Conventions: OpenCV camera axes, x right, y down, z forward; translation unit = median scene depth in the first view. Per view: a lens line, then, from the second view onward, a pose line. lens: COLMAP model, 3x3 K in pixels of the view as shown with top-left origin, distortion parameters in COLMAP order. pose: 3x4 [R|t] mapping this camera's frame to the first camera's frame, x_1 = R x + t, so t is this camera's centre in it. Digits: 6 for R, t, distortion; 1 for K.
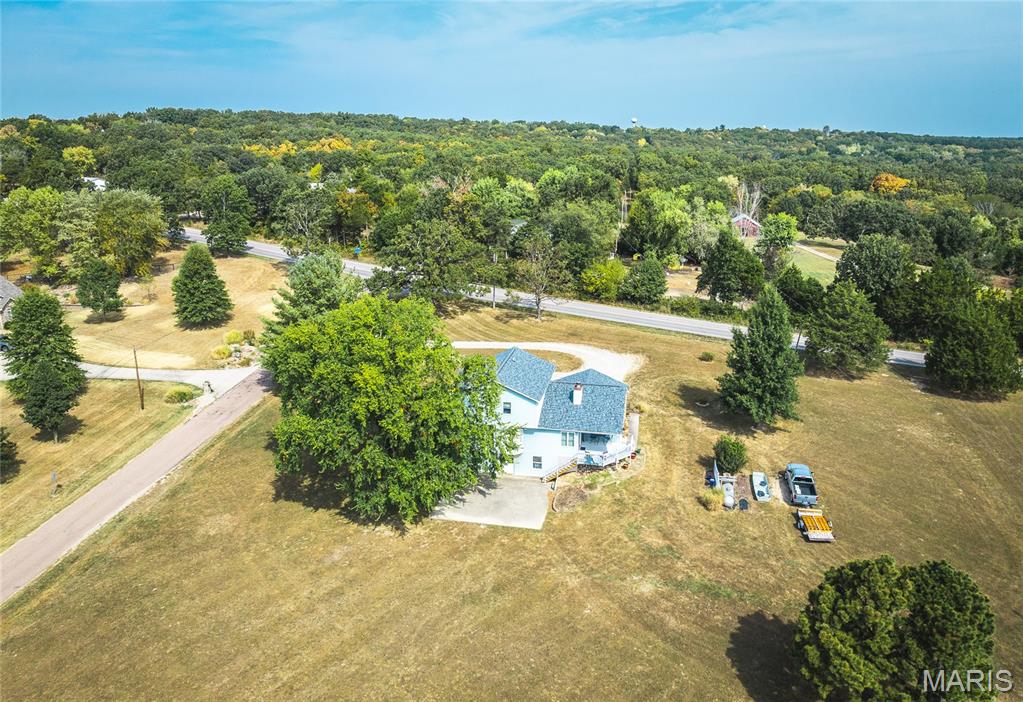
lens RADIAL K [[764.3, 0, 507.9], [0, 764.3, 348.7], [0, 0, 1]] dist [-0.040620, -0.006428]
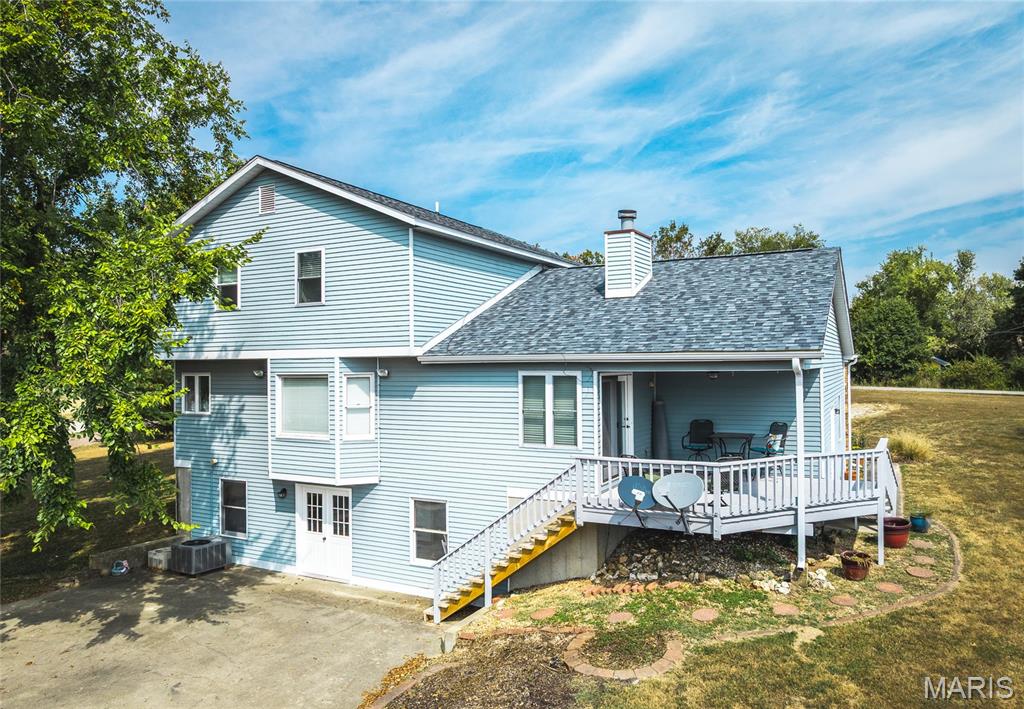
lens RADIAL K [[738.2, 0, 514.7], [0, 738.2, 352.4], [0, 0, 1]] dist [-0.045680, -0.001974]
pose [[0.961148, -0.008480, -0.275902, 0.125314], [-0.076839, 0.951802, -0.296933, 0.164899], [0.265122, 0.306597, 0.914171, 0.808931]]
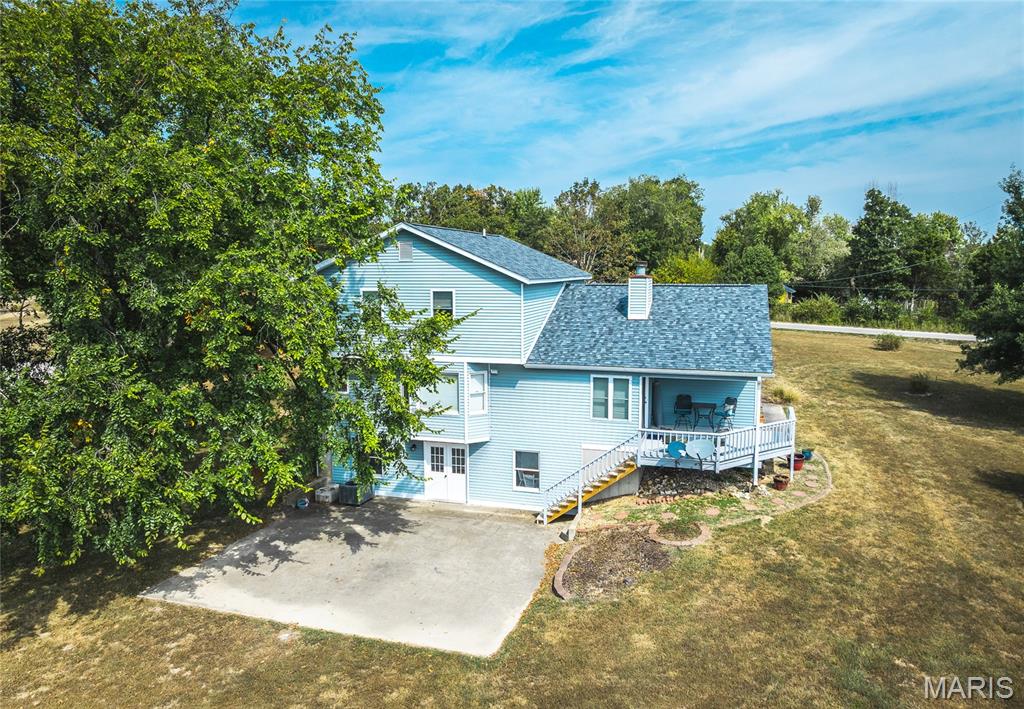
lens RADIAL K [[738.2, 0, 516.1], [0, 738.2, 353.2], [0, 0, 1]] dist [-0.045680, -0.001974]
pose [[0.996062, 0.013452, -0.087630, 0.064354], [-0.028799, 0.983913, -0.176312, 0.159862], [0.083848, 0.178141, 0.980426, 0.660814]]
